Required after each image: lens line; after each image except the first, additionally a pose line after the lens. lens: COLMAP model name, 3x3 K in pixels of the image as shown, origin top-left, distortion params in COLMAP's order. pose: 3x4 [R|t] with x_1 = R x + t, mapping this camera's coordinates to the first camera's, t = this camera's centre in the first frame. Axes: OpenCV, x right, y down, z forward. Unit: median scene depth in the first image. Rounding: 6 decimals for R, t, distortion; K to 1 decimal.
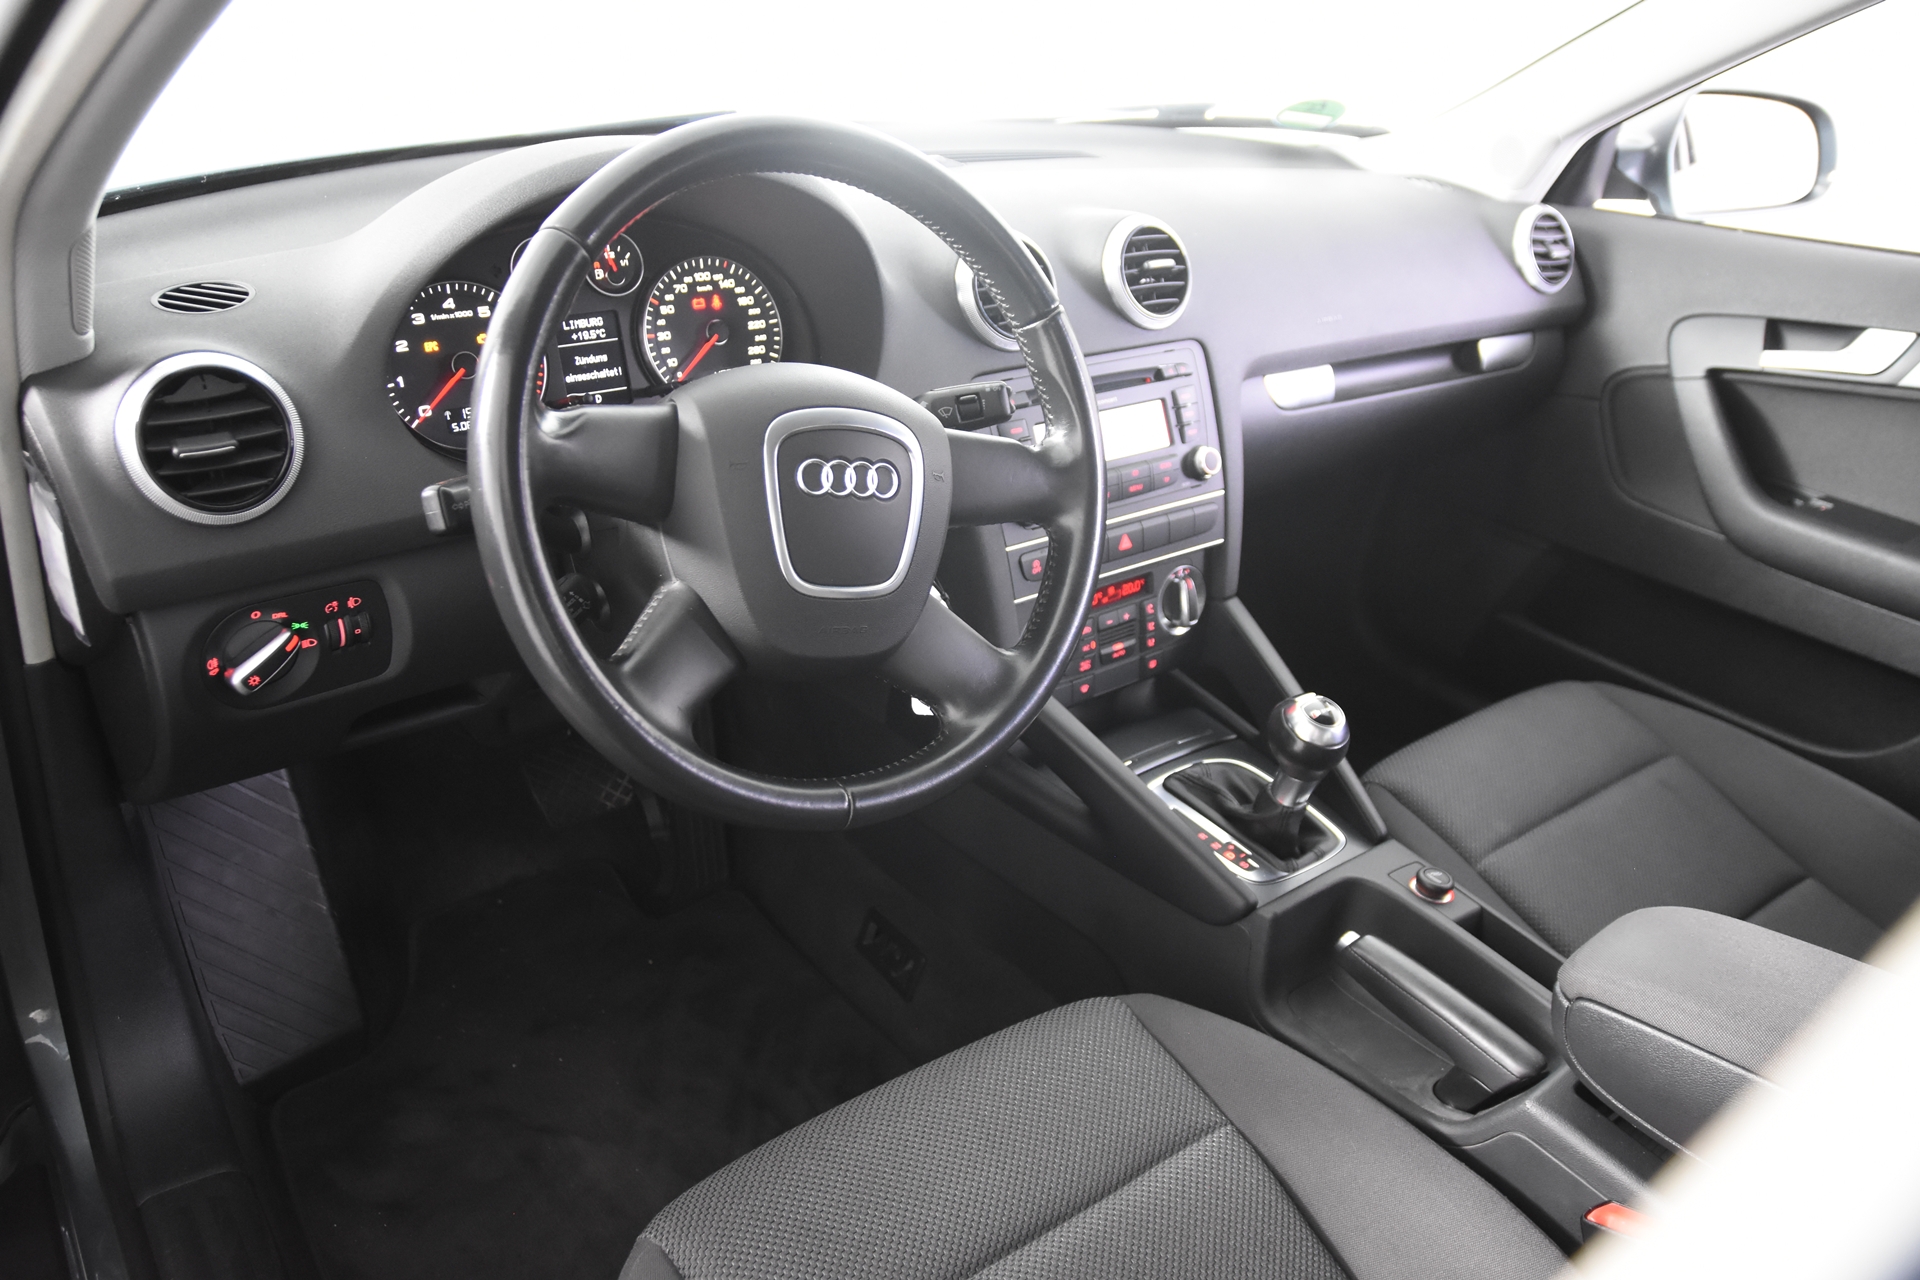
lens RADIAL K [[1442.8, 0, 969.2], [0, 1442.8, 651.1], [0, 0, 1]] dist [-0.113576, 0.079552]
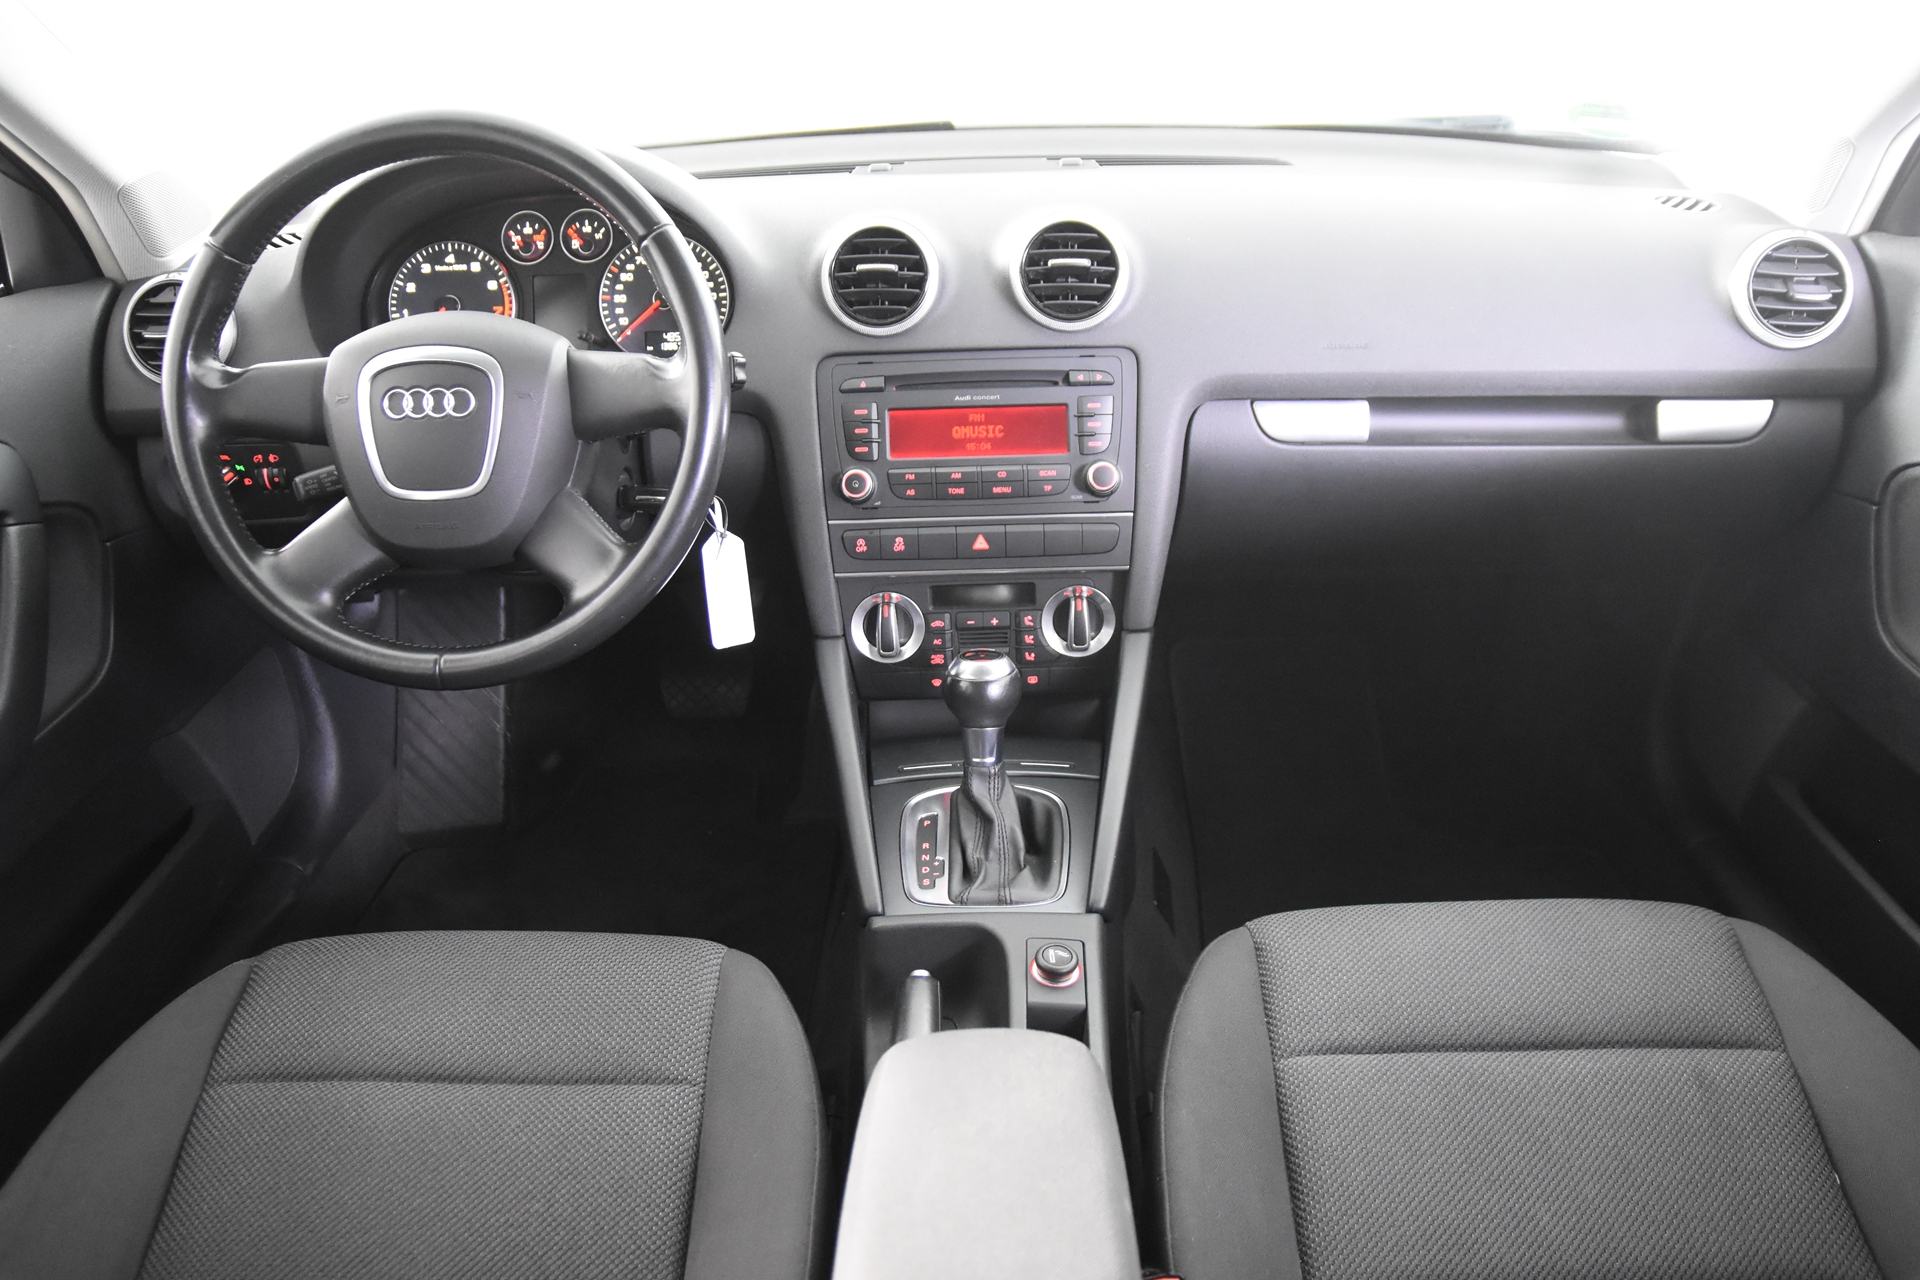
lens RADIAL K [[1442.8, 0, 955.8], [0, 1442.8, 642.9], [0, 0, 1]] dist [-0.113576, 0.079552]
pose [[0.772102, 0.204017, -0.601860, 0.764405], [-0.221927, 0.974003, 0.045464, -0.054751], [0.595489, 0.098466, 0.797306, 0.236875]]
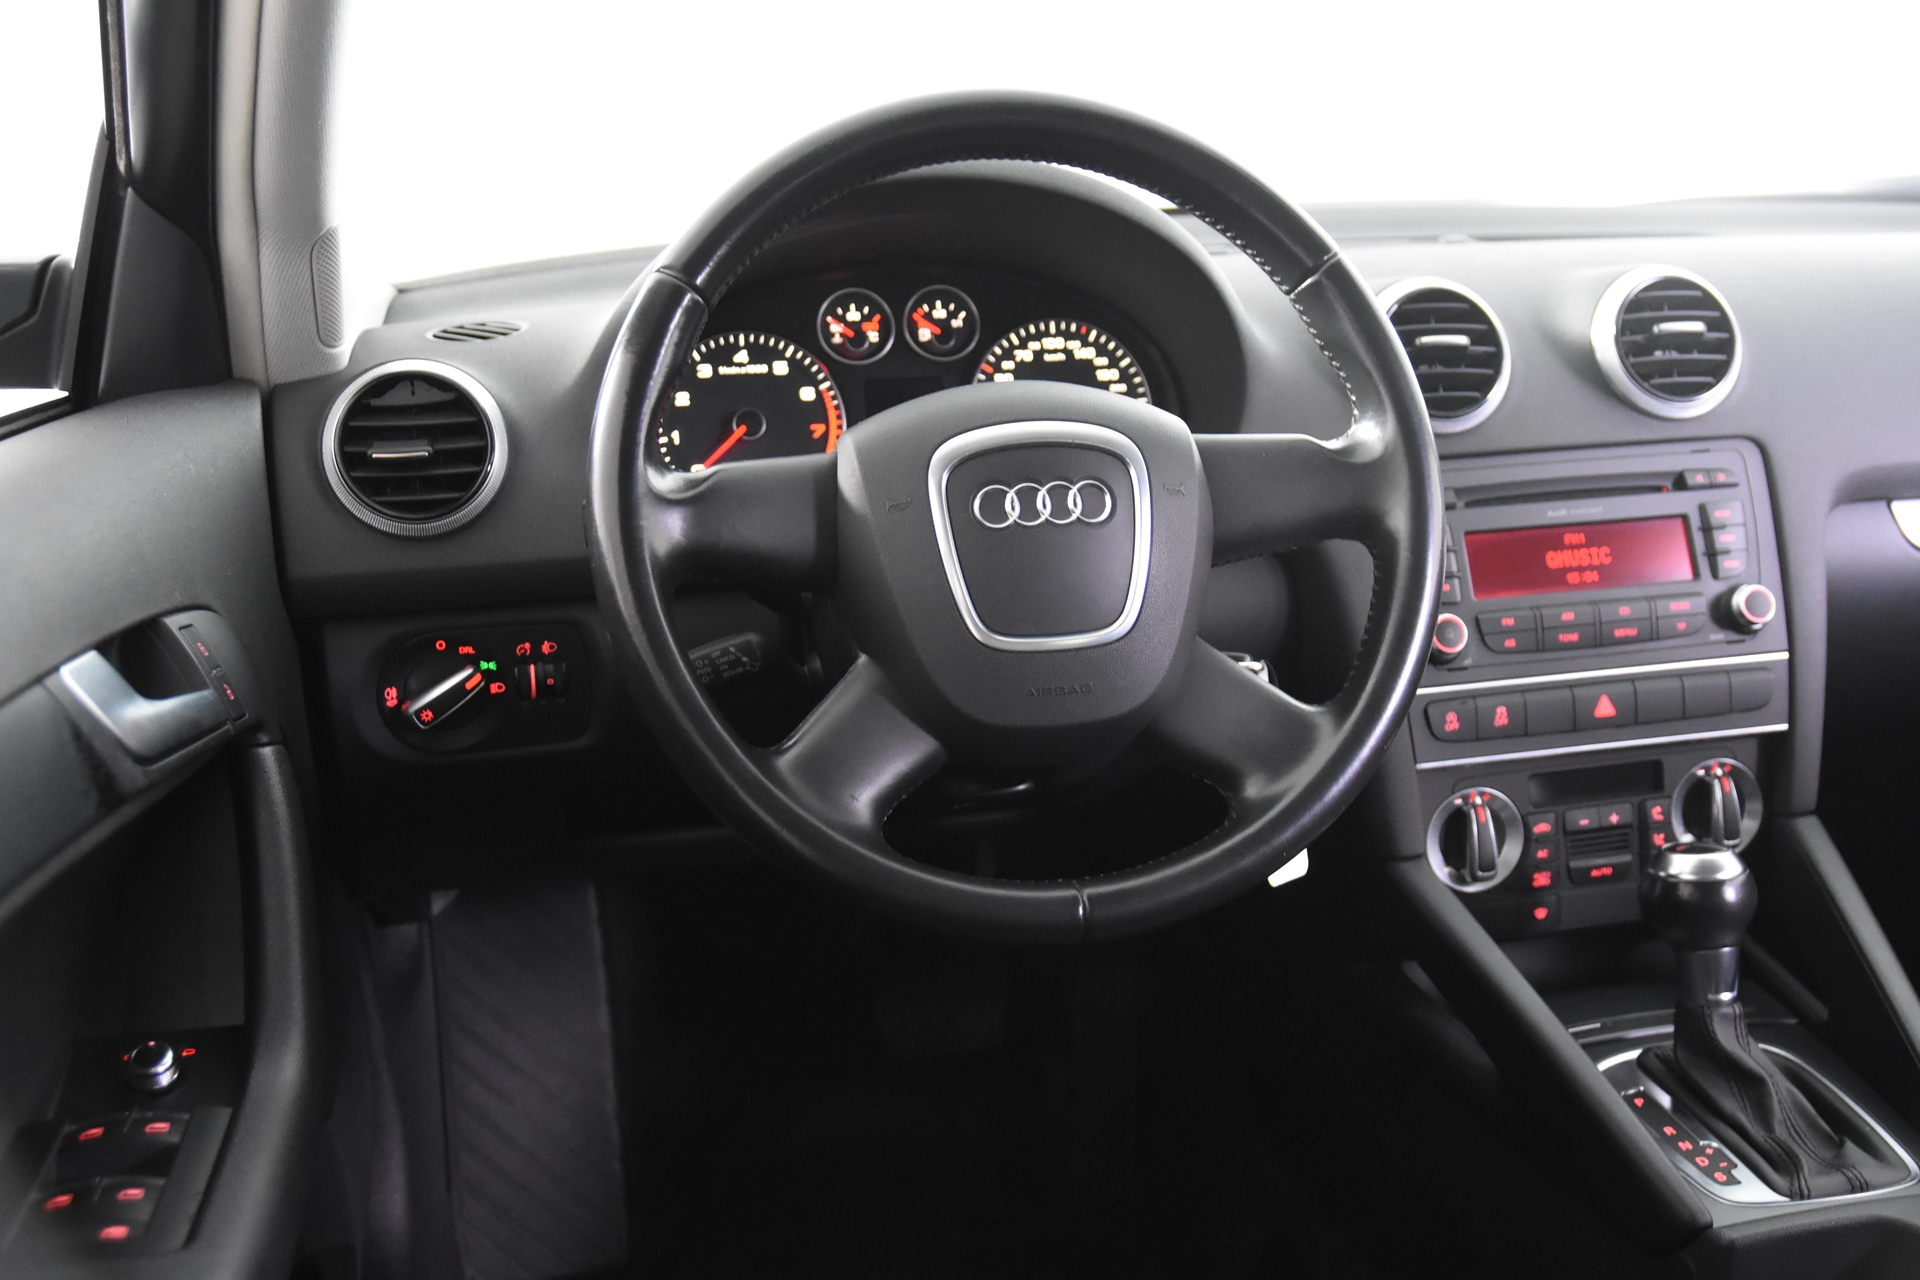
lens RADIAL K [[1965.6, 0, 962.5], [0, 1965.6, 640.2], [0, 0, 1]] dist [-0.024473, 0.000000]
pose [[0.896998, 0.034789, -0.440664, 0.272160], [-0.130065, 0.973539, -0.187898, 0.125687], [0.422467, 0.225859, 0.877787, 0.014963]]
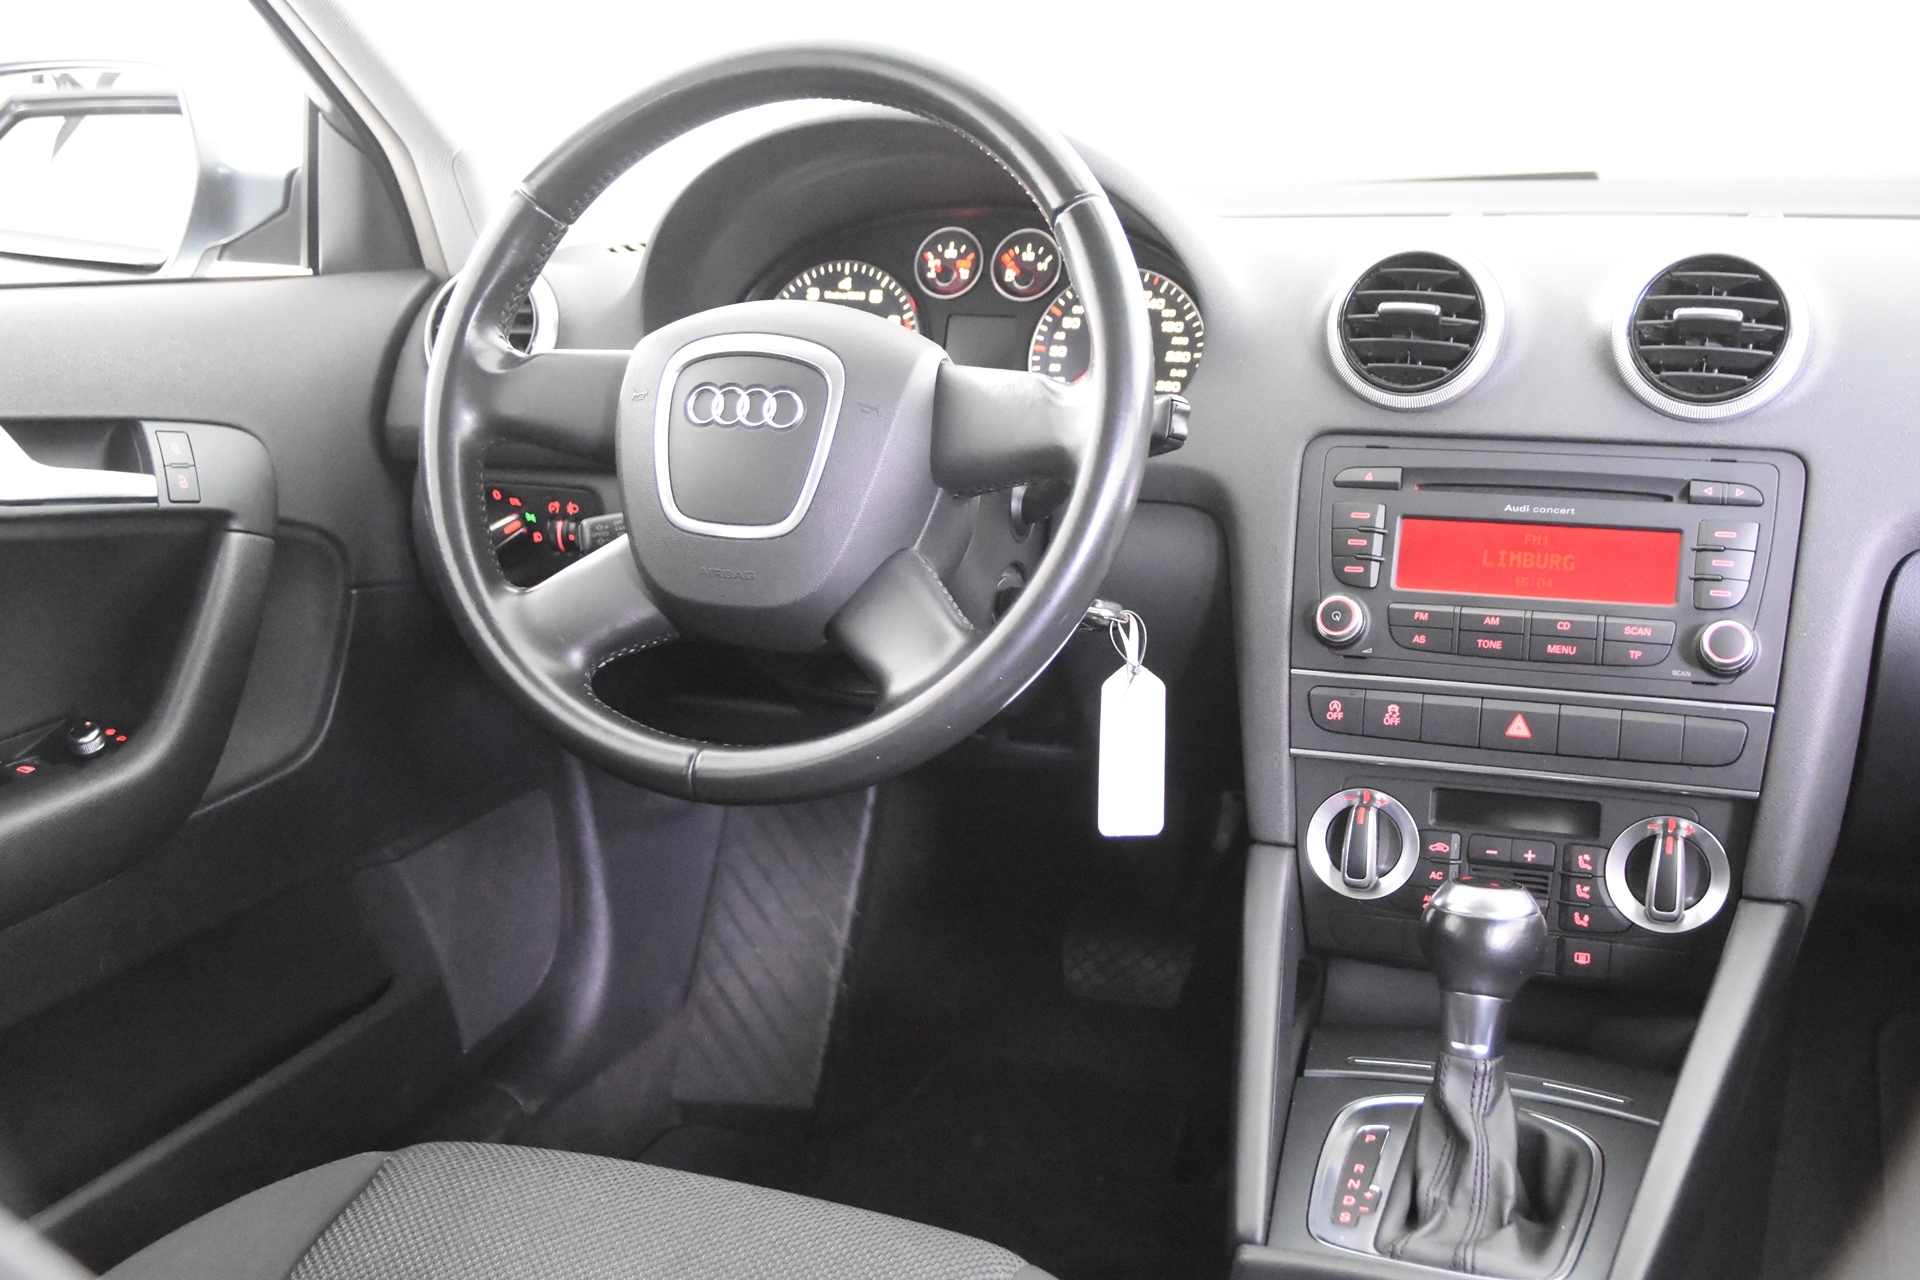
lens RADIAL K [[2087.8, 0, 948.0], [0, 2087.8, 660.3], [0, 0, 1]] dist [-0.004062, 0.000000]
pose [[0.505425, 0.157427, -0.848388, 0.828612], [-0.358650, 0.932588, -0.040614, 0.026944], [0.784803, 0.324802, 0.527814, 0.336982]]
